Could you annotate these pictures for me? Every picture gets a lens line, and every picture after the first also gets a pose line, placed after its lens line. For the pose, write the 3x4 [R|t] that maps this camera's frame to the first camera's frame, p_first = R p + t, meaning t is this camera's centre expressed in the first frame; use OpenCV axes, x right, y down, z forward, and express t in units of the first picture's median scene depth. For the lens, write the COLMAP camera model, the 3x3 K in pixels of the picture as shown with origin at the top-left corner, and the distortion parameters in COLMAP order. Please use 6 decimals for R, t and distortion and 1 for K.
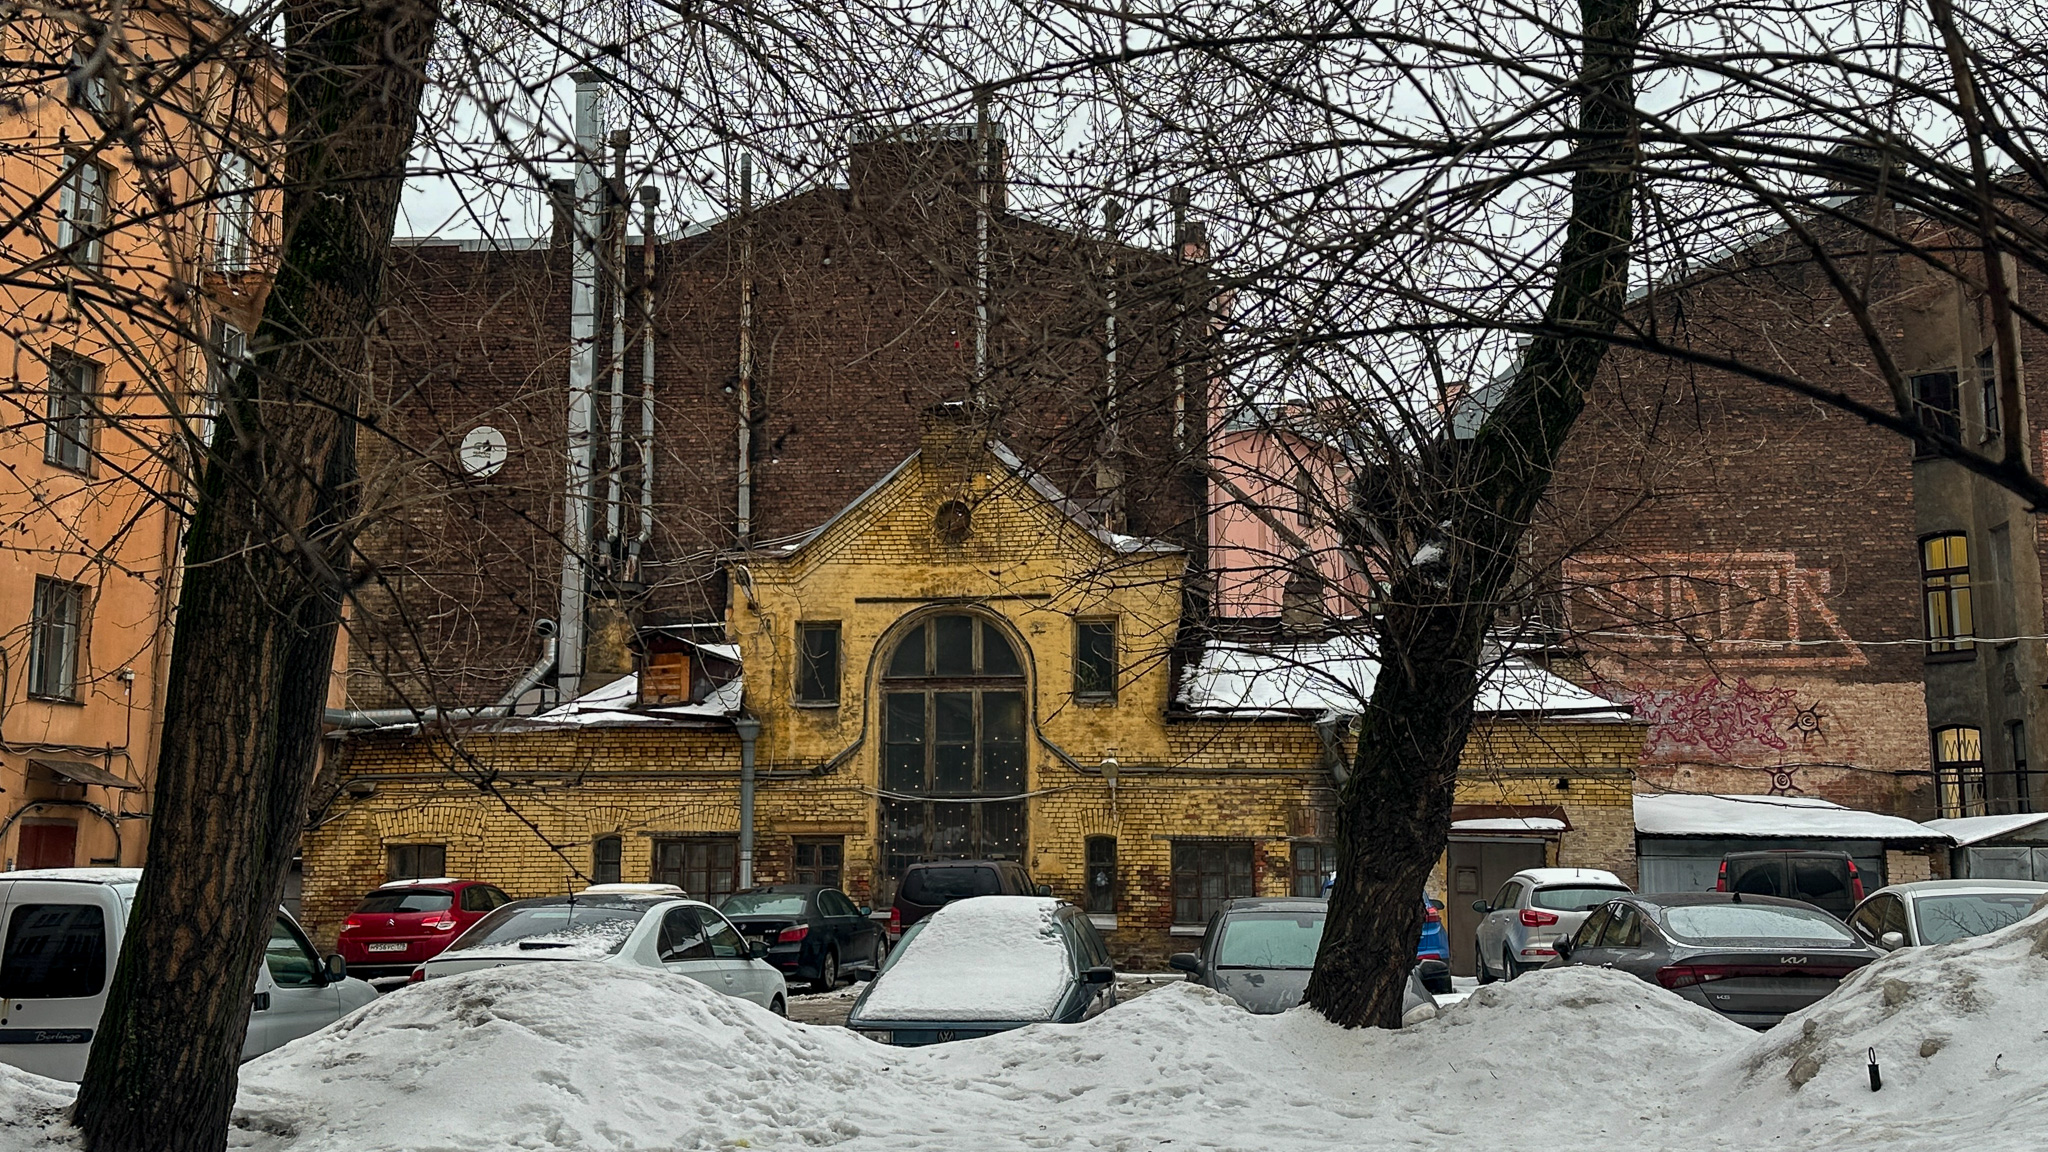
lens RADIAL K [[1888.1, 0, 1013.6], [0, 1888.1, 578.2], [0, 0, 1]] dist [0.126274, 0.000000]
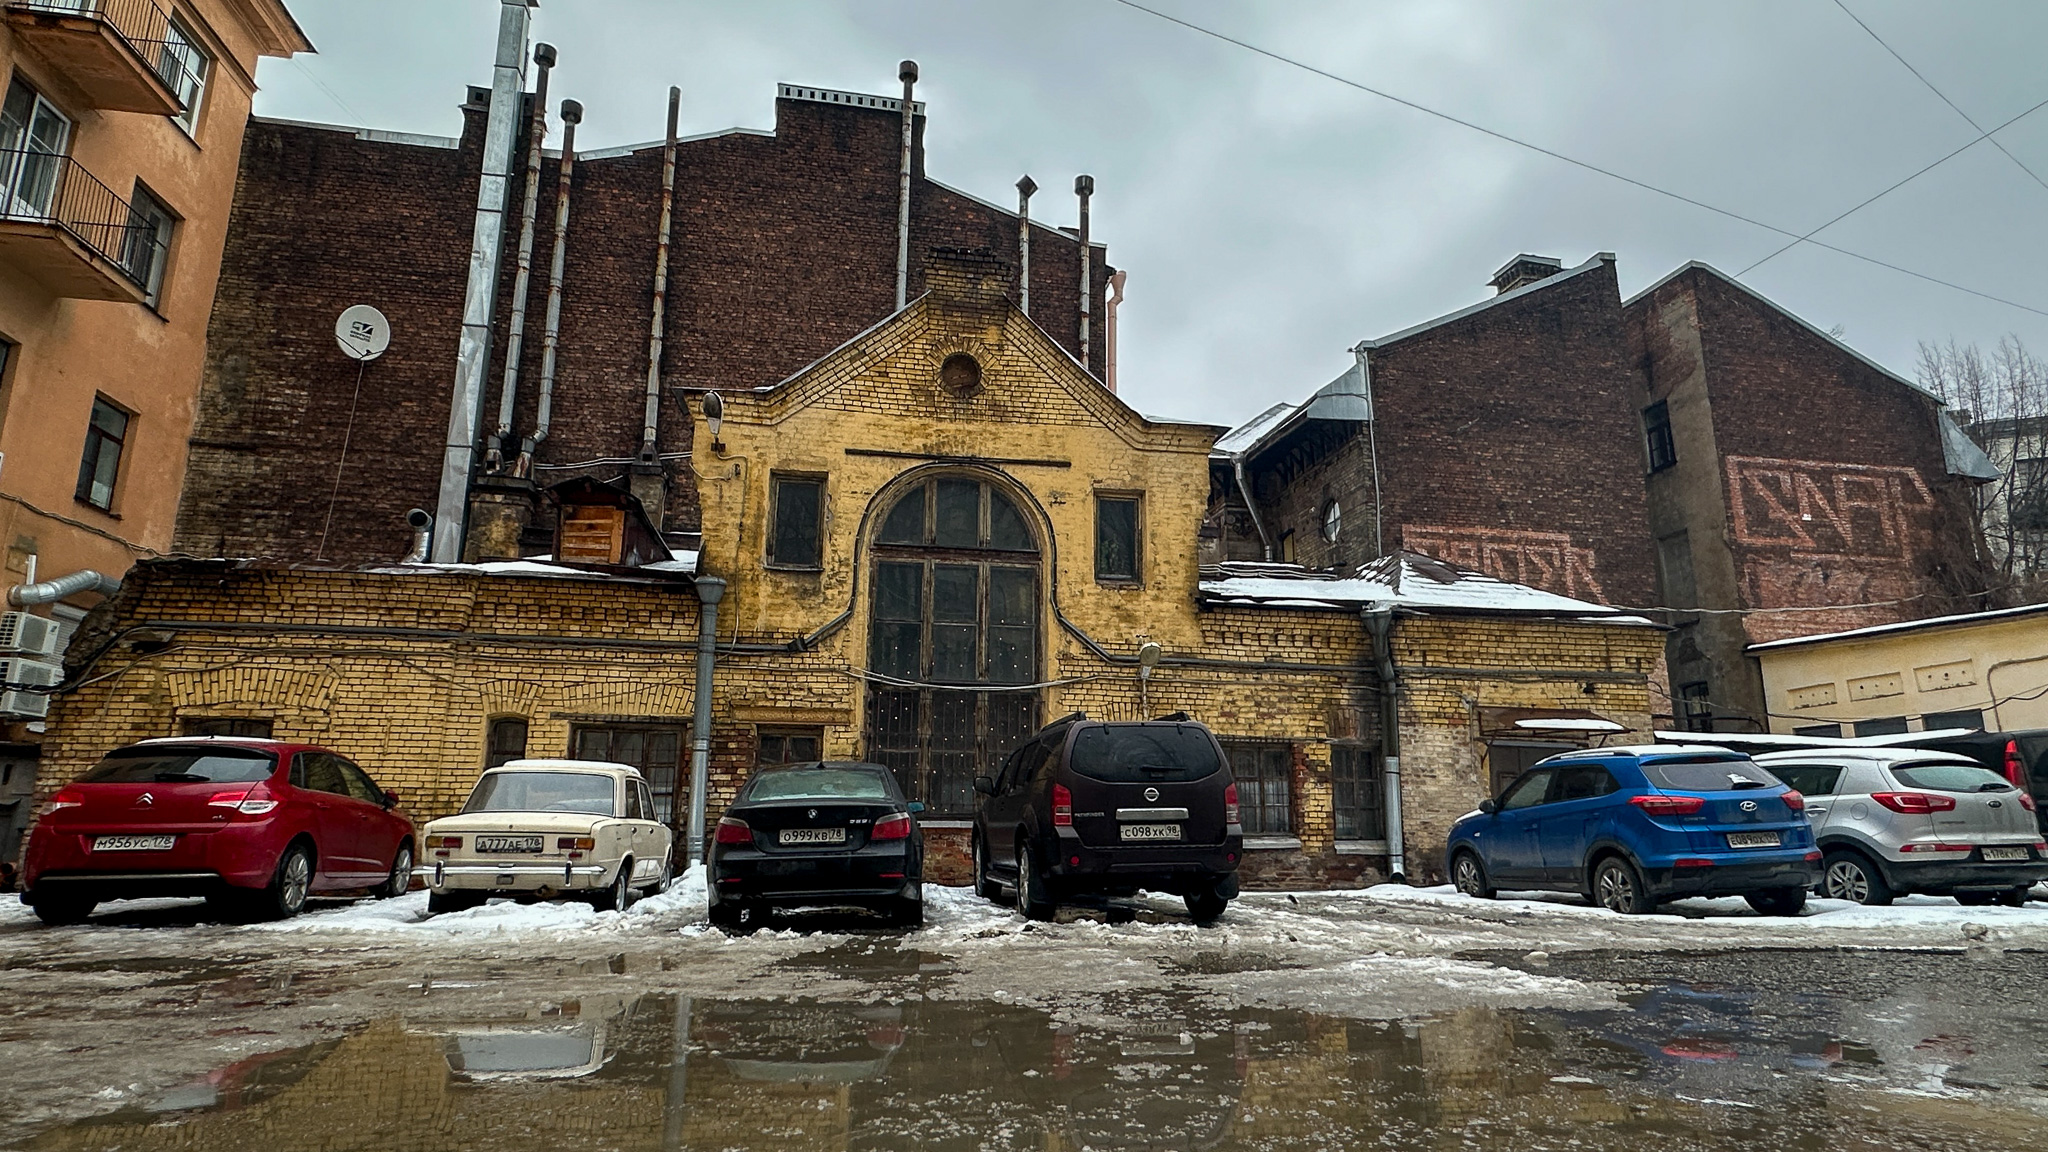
lens RADIAL K [[1100.6, 0, 1010.8], [0, 1100.6, 583.4], [0, 0, 1]] dist [-0.000498, 0.001419]
pose [[0.957656, 0.070061, 0.279261, -0.147185], [-0.048232, 0.995273, -0.084295, 0.109391], [-0.283847, 0.067256, 0.956508, 0.512556]]
